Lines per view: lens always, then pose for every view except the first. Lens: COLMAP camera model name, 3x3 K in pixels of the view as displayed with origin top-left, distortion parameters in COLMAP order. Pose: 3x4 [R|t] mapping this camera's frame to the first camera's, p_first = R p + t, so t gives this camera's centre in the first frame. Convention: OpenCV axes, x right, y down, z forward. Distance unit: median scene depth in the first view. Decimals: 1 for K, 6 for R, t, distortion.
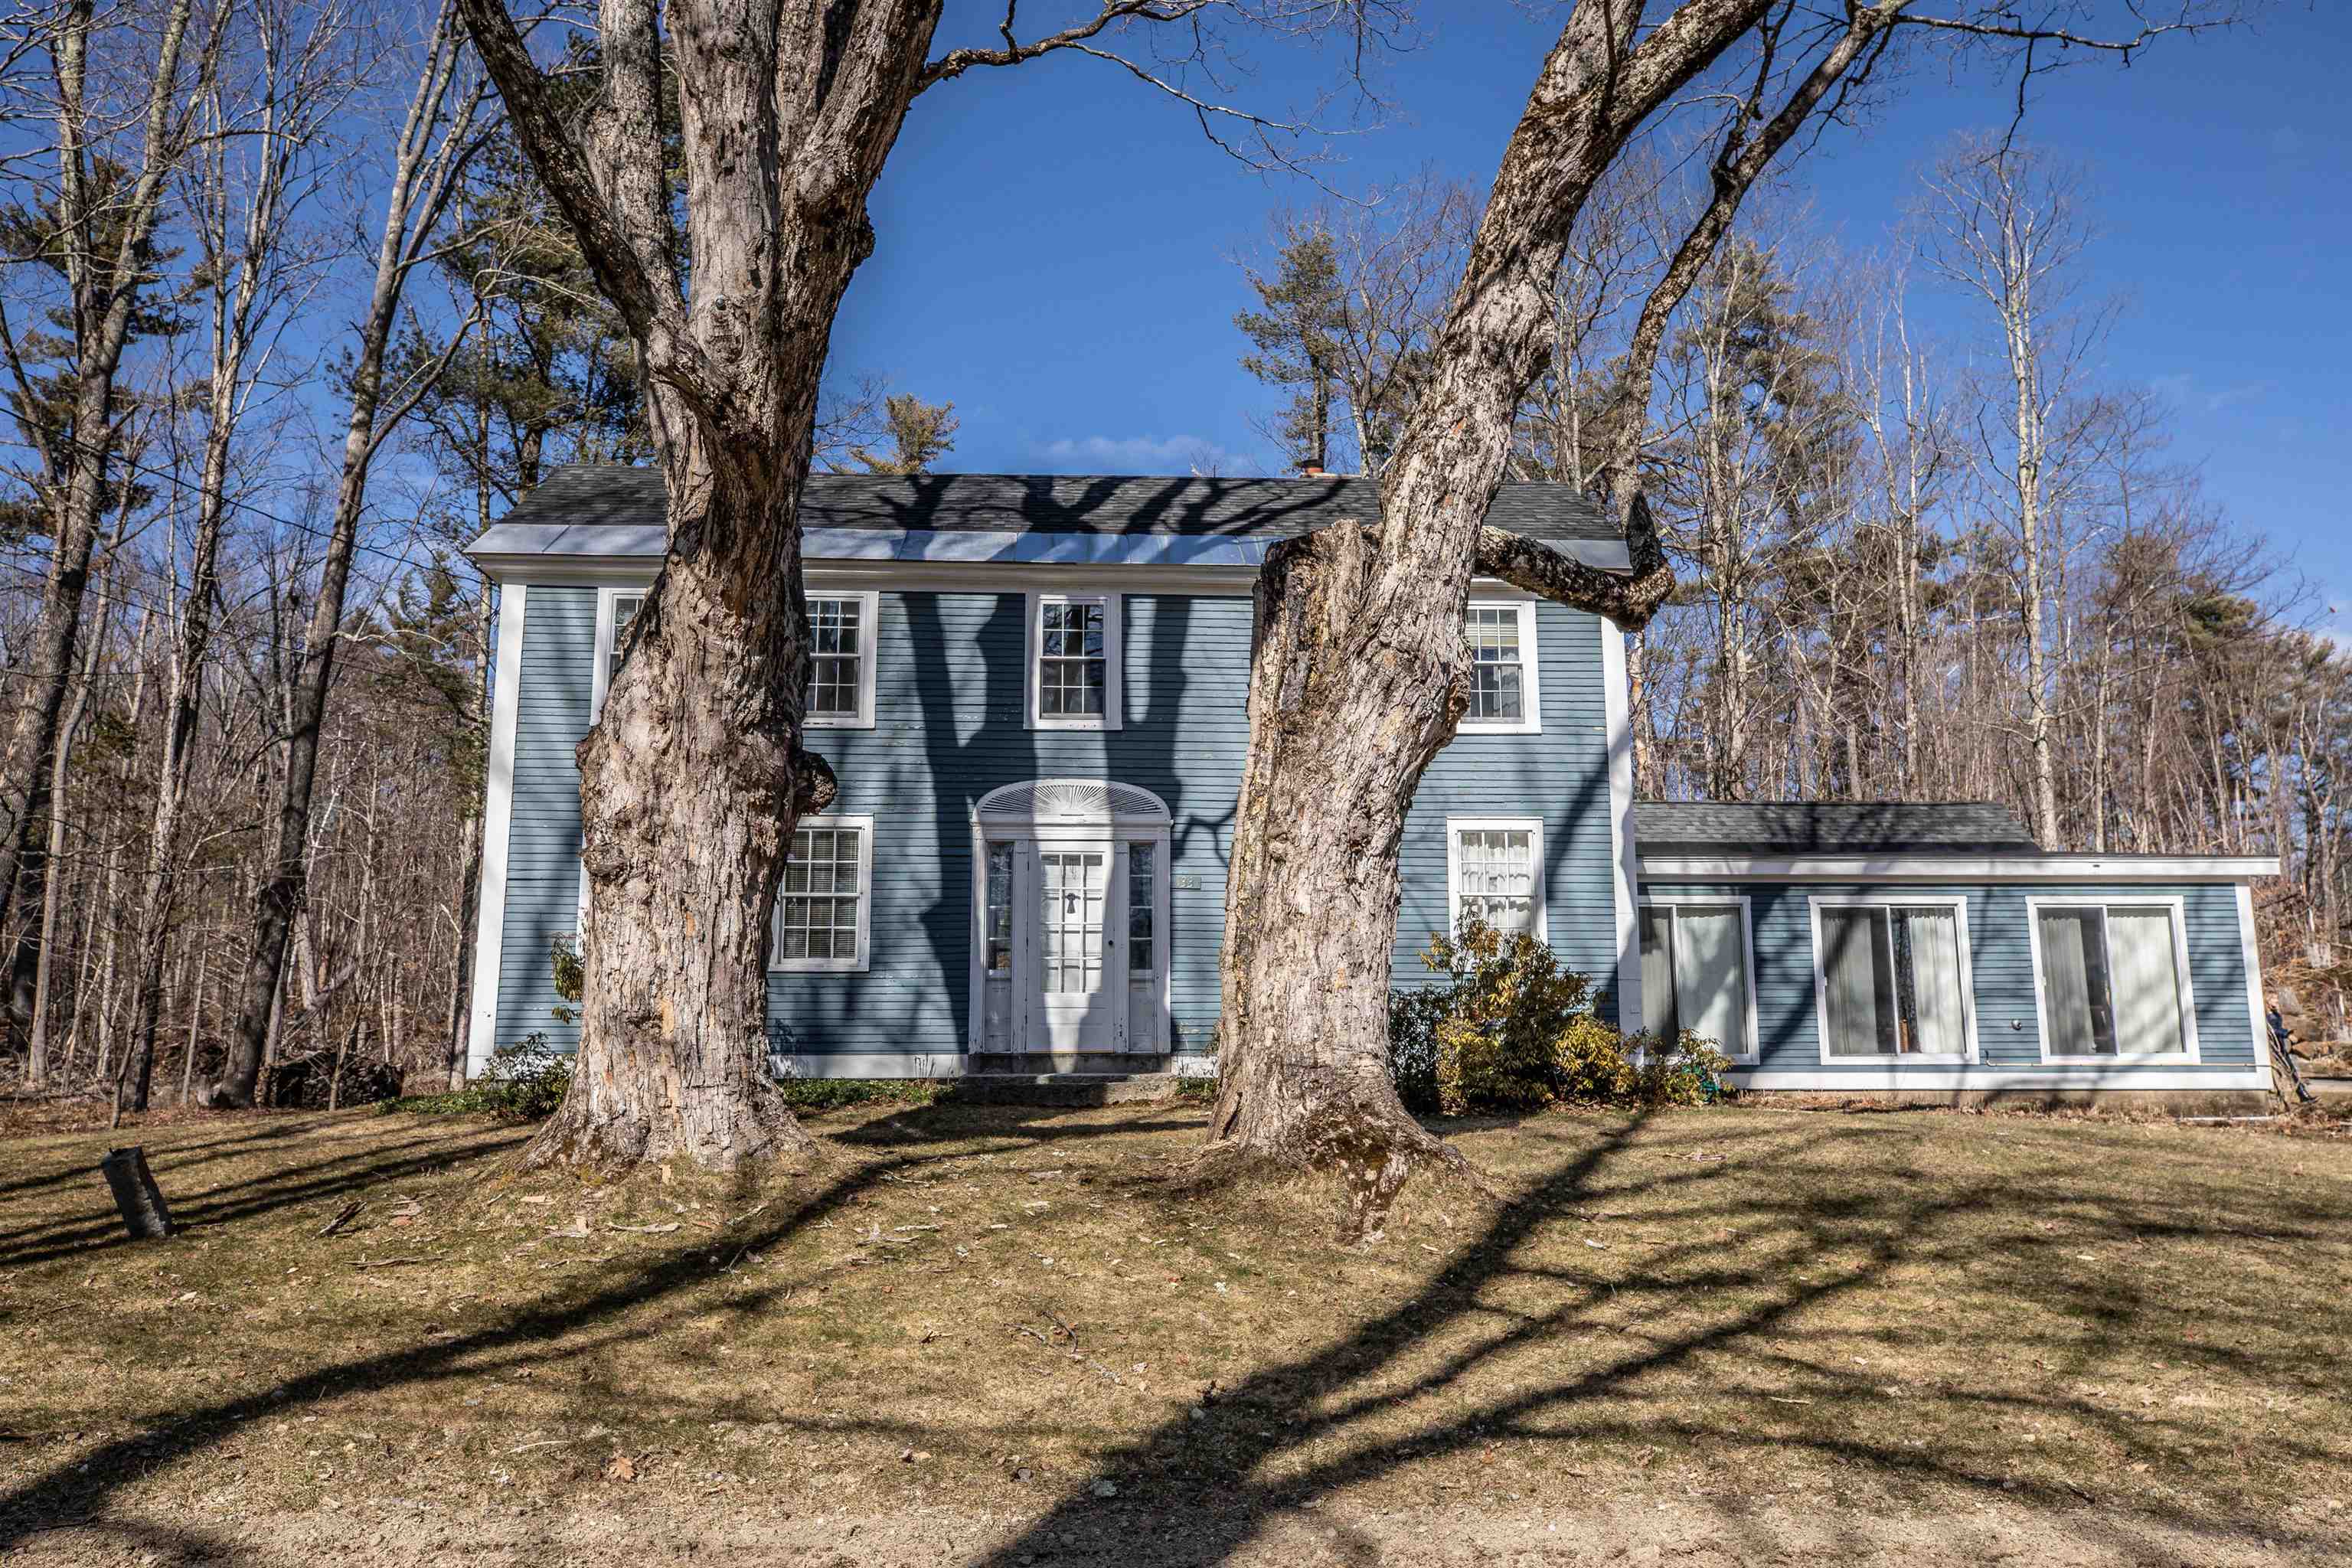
lens RADIAL K [[1735.5, 0, 1169.8], [0, 1735.5, 786.7], [0, 0, 1]] dist [-0.003004, -0.001576]
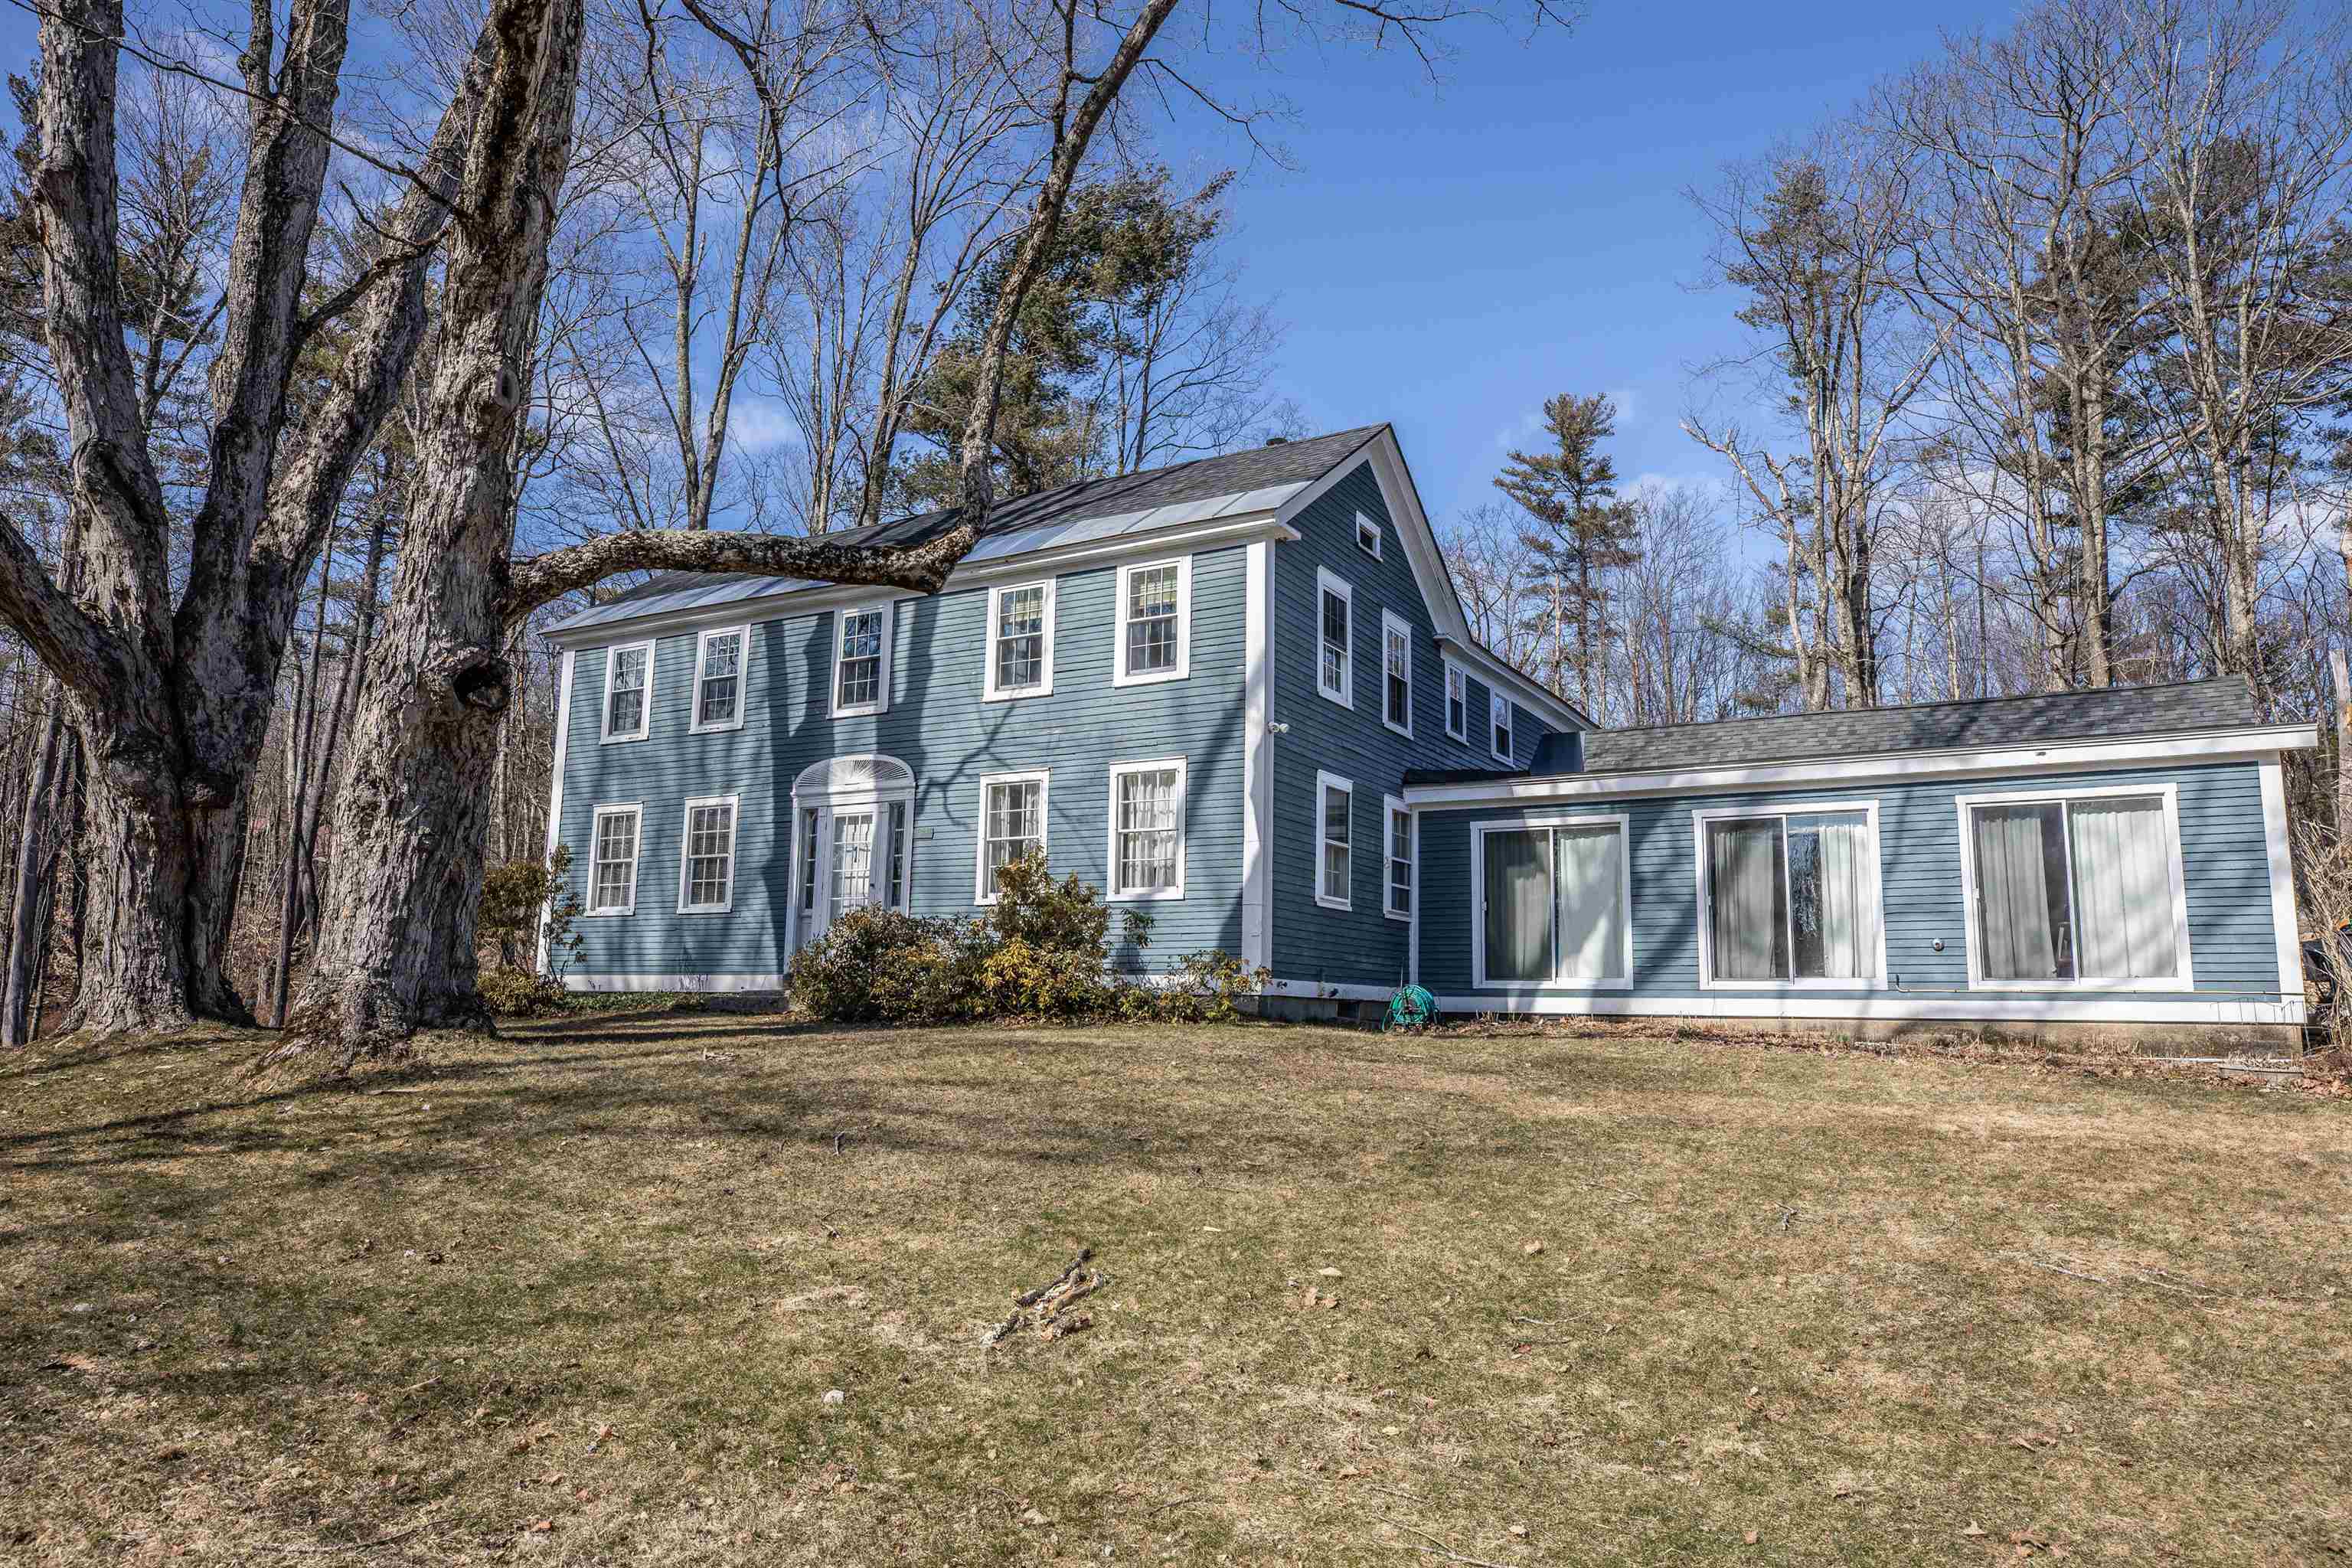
lens RADIAL K [[1515.2, 0, 1174.3], [0, 1515.2, 789.6], [0, 0, 1]] dist [-0.005482, 0.004035]
pose [[0.838029, -0.065828, -0.541640, 0.585931], [0.077915, 0.996960, -0.000615, 0.031418], [0.540033, -0.041686, 0.840611, 0.167357]]
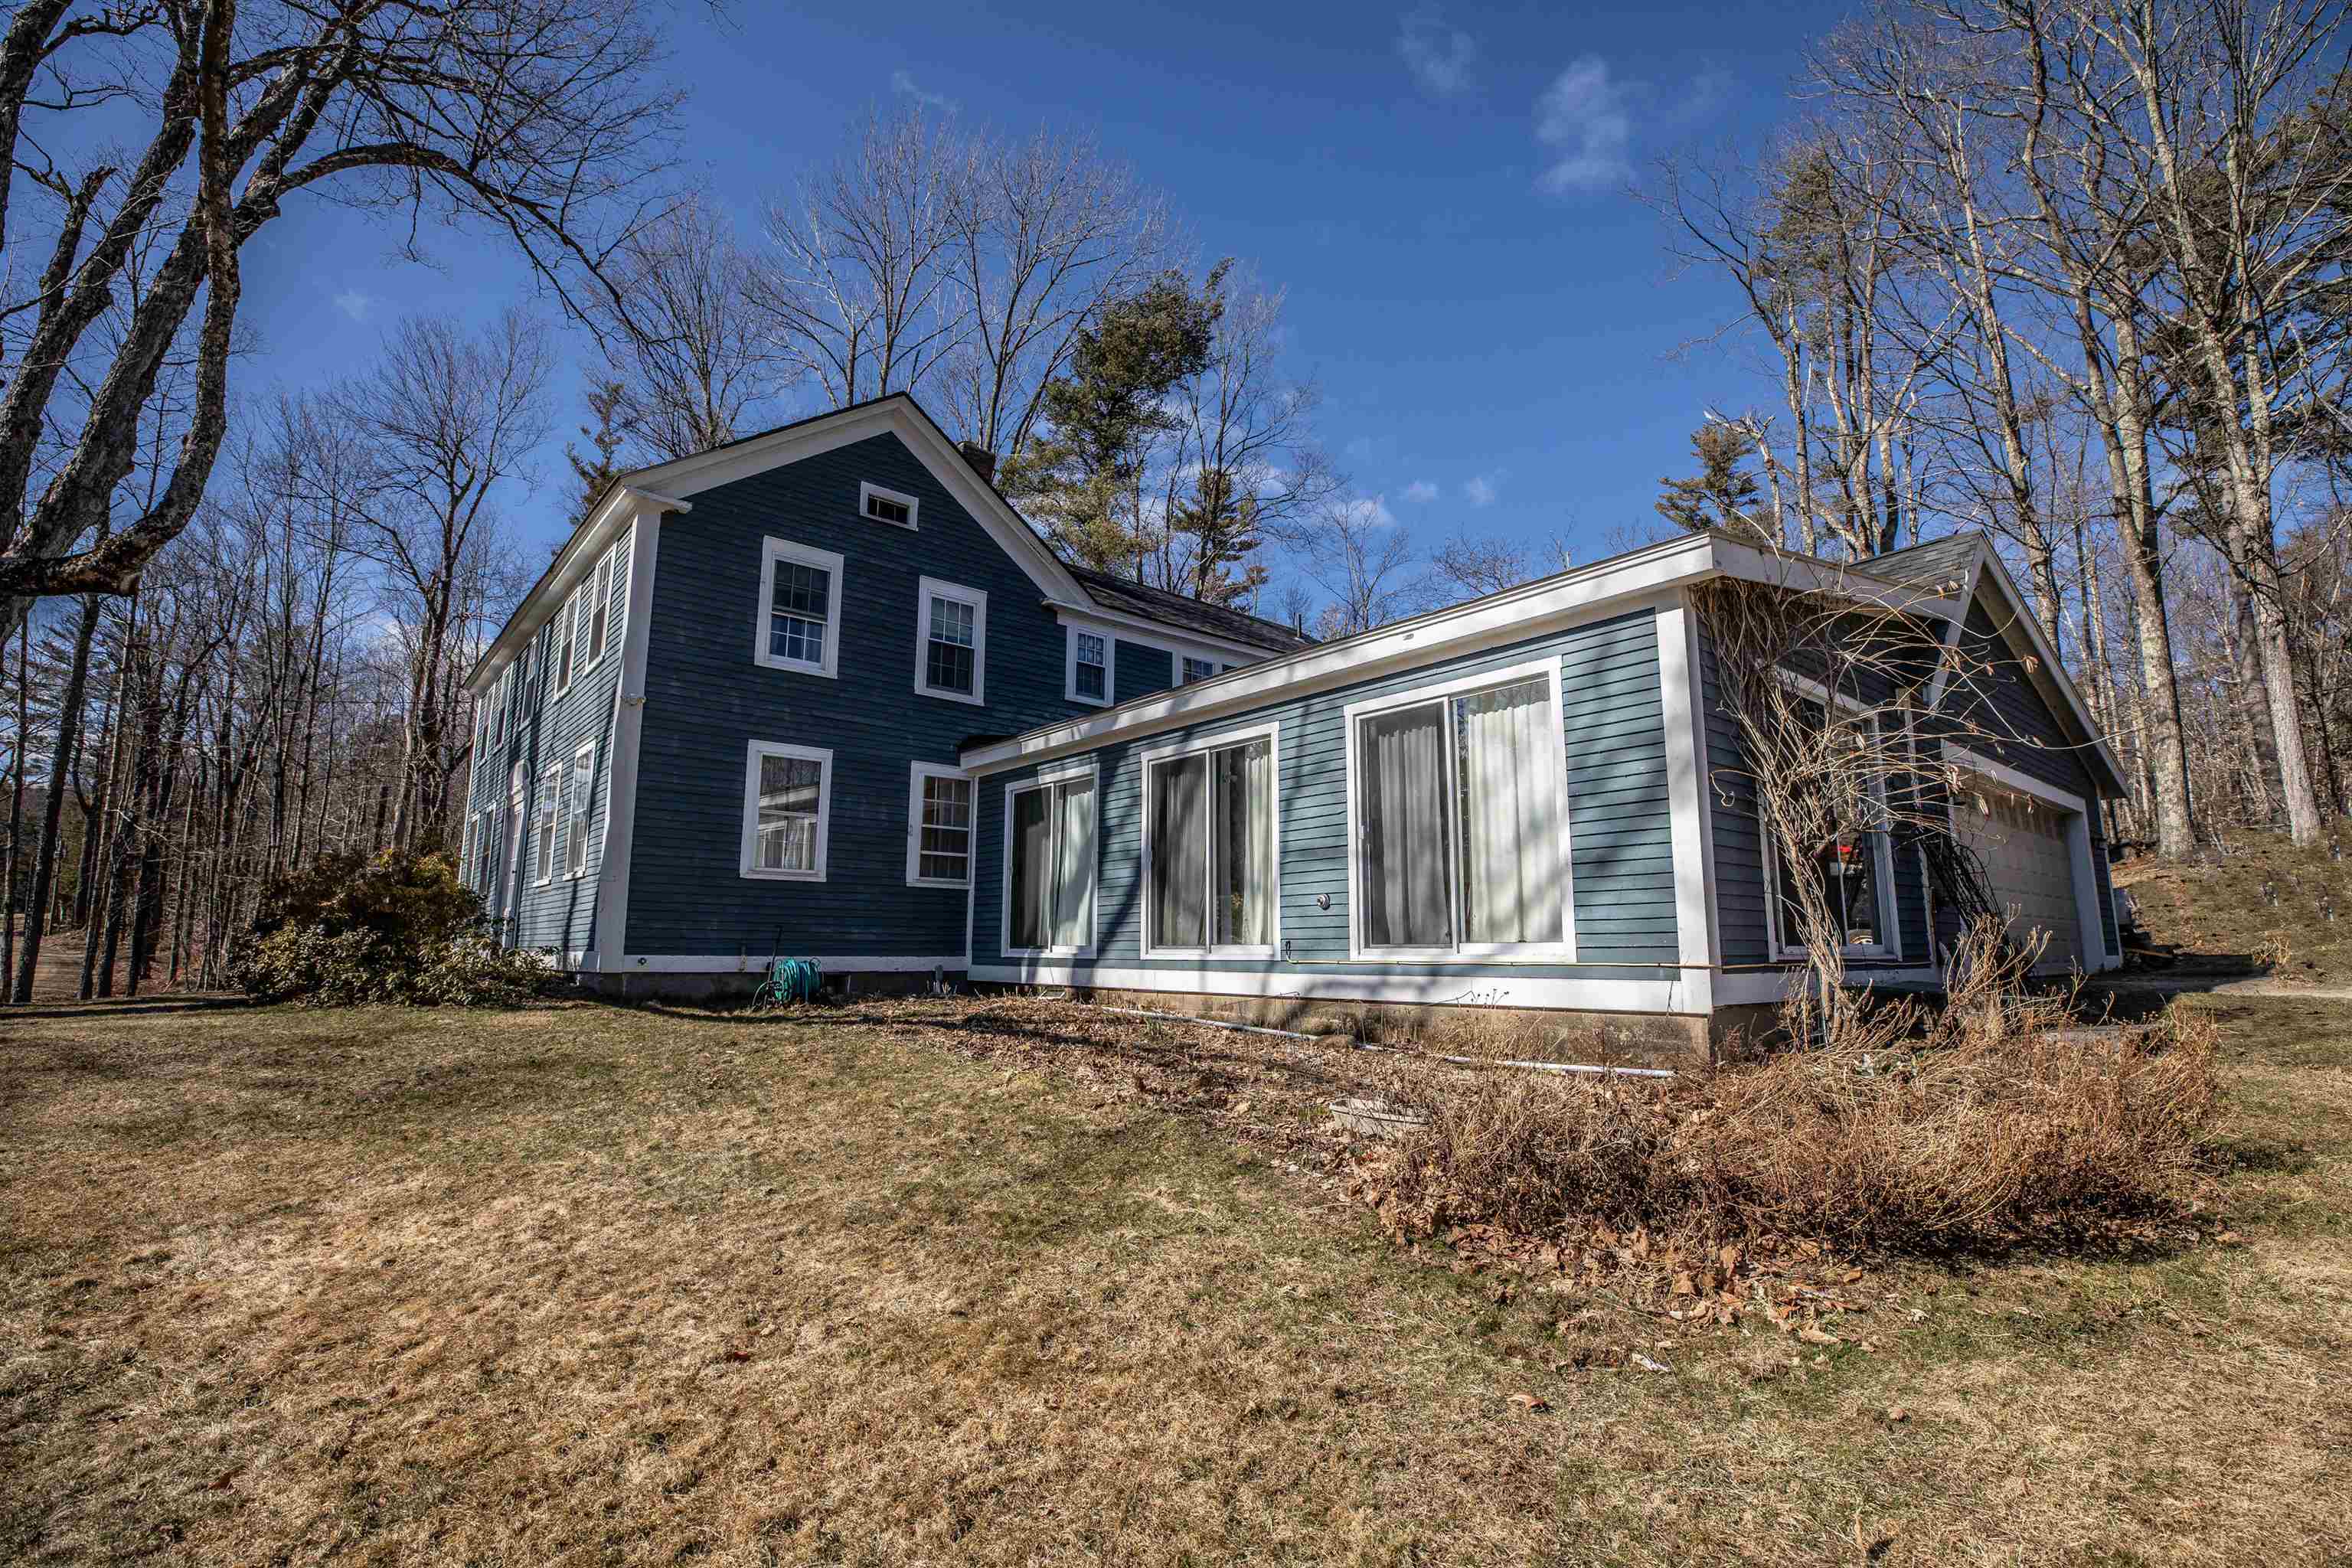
lens RADIAL K [[1072.1, 0, 1168.8], [0, 1072.1, 769.0], [0, 0, 1]] dist [-0.040835, 0.008221]
pose [[0.609208, -0.130233, -0.782243, 0.781330], [0.135026, 0.989054, -0.059507, 0.104126], [0.781430, -0.069371, 0.620125, 0.707653]]
